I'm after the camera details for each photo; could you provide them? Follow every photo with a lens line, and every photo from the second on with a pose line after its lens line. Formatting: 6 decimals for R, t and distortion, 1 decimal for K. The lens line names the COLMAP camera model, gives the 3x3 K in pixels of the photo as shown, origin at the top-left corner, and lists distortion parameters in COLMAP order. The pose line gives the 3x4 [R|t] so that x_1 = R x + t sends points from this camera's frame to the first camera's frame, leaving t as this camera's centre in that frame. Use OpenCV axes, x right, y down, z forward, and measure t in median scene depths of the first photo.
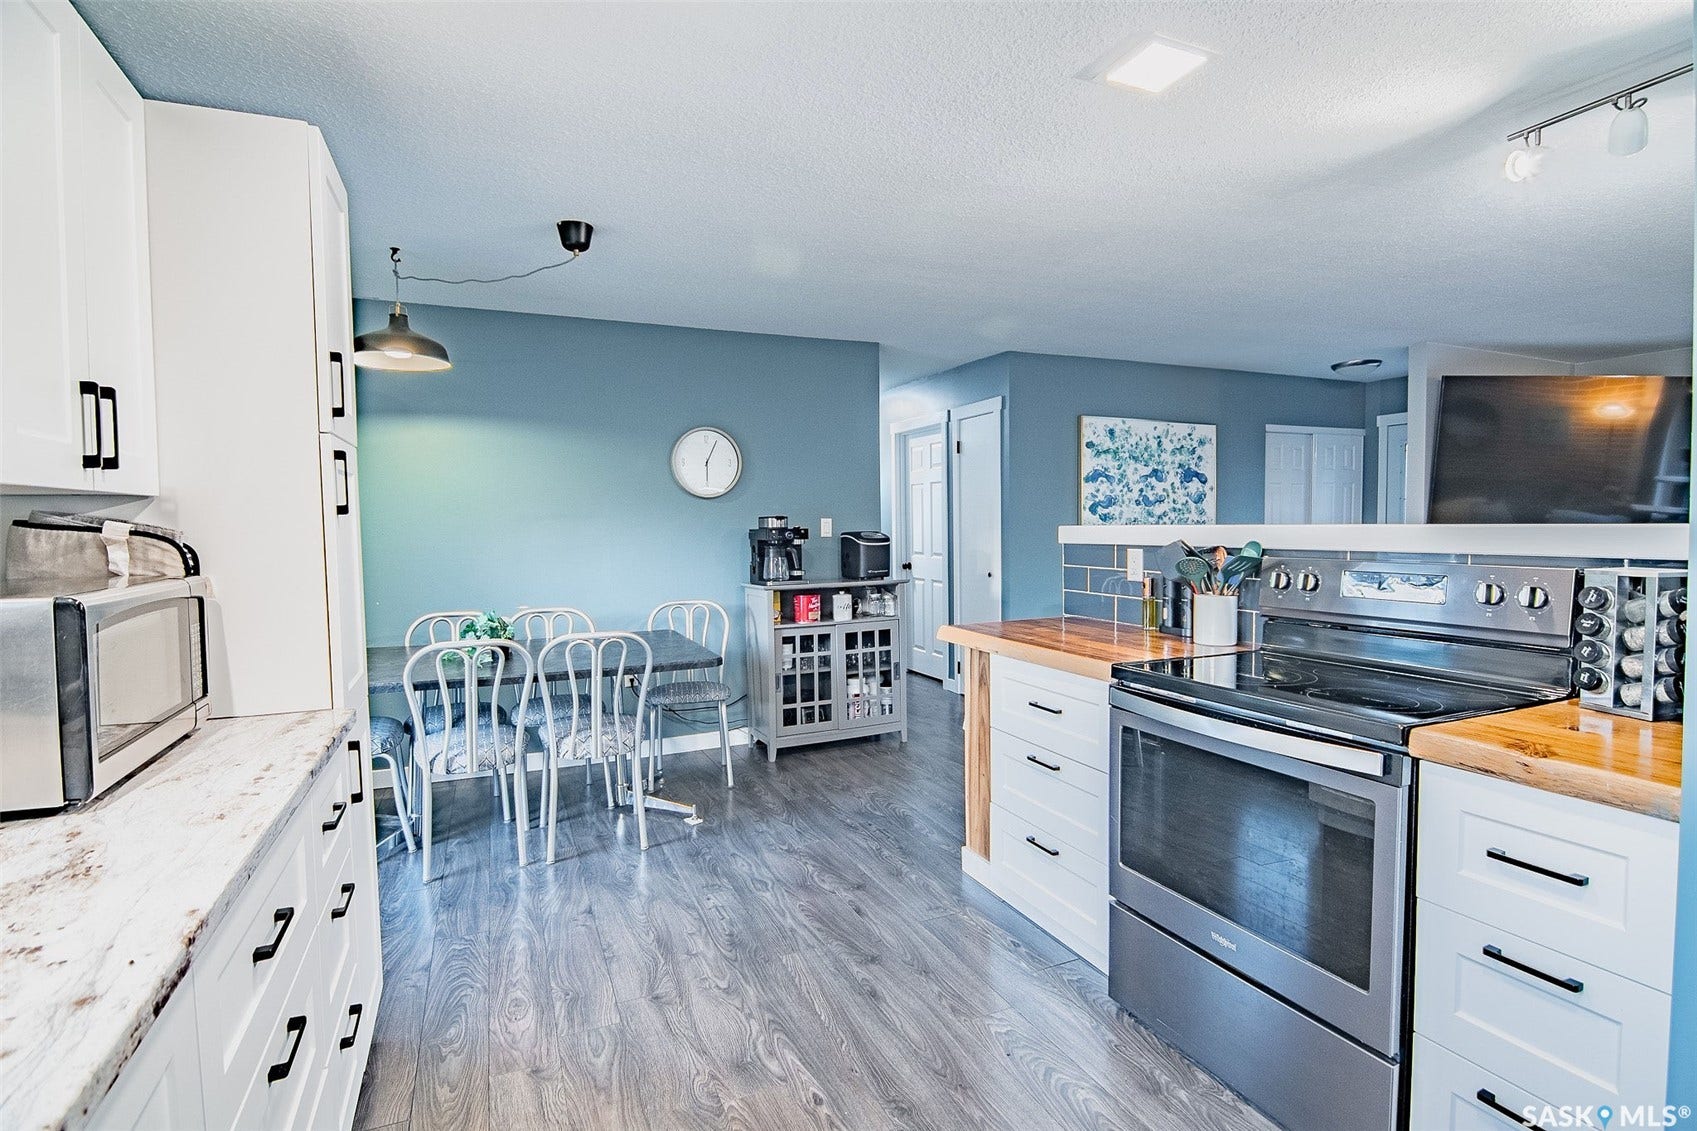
lens RADIAL K [[801.8, 0, 848.5], [0, 801.8, 565.5], [0, 0, 1]] dist [-0.026576, -0.013827]
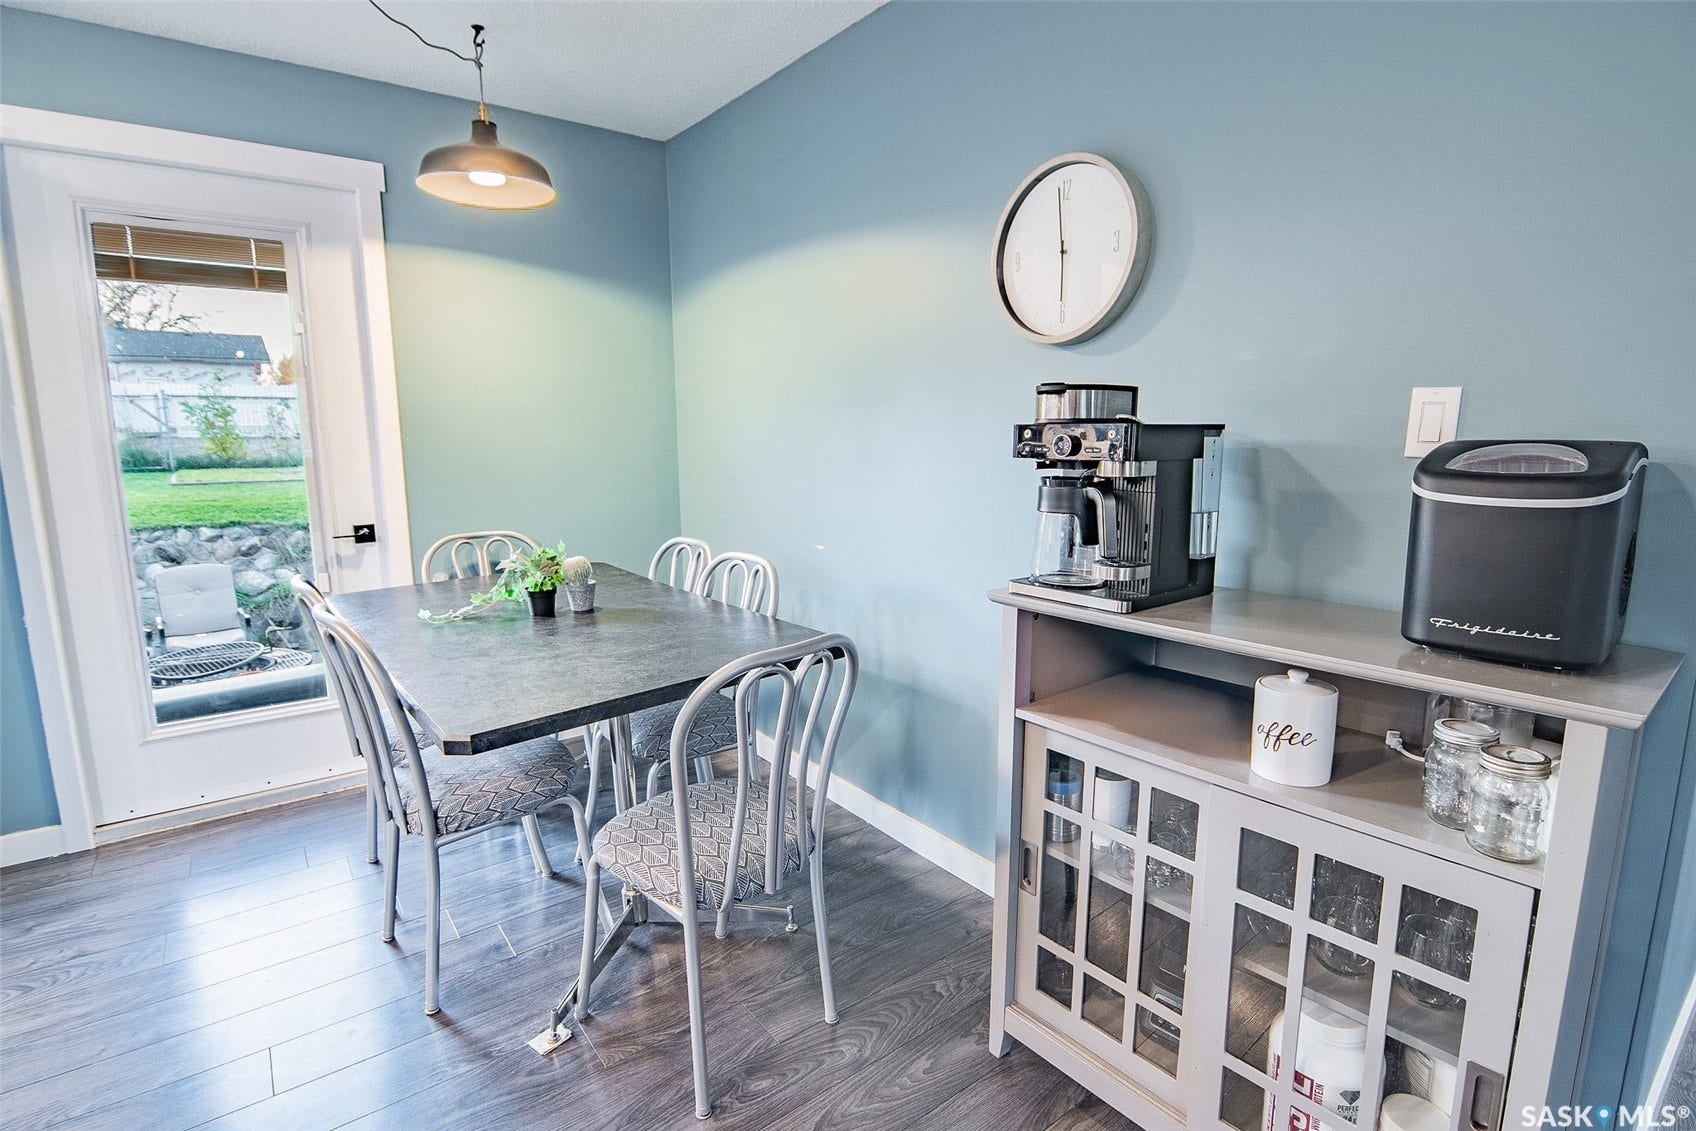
lens RADIAL K [[815.9, 0, 856.3], [0, 815.9, 564.1], [0, 0, 1]] dist [-0.002079, -0.015170]
pose [[0.244932, 0.169846, -0.954548, 0.340356], [-0.050094, 0.985438, 0.162488, -0.063878], [0.968245, 0.008019, 0.249873, 1.333082]]
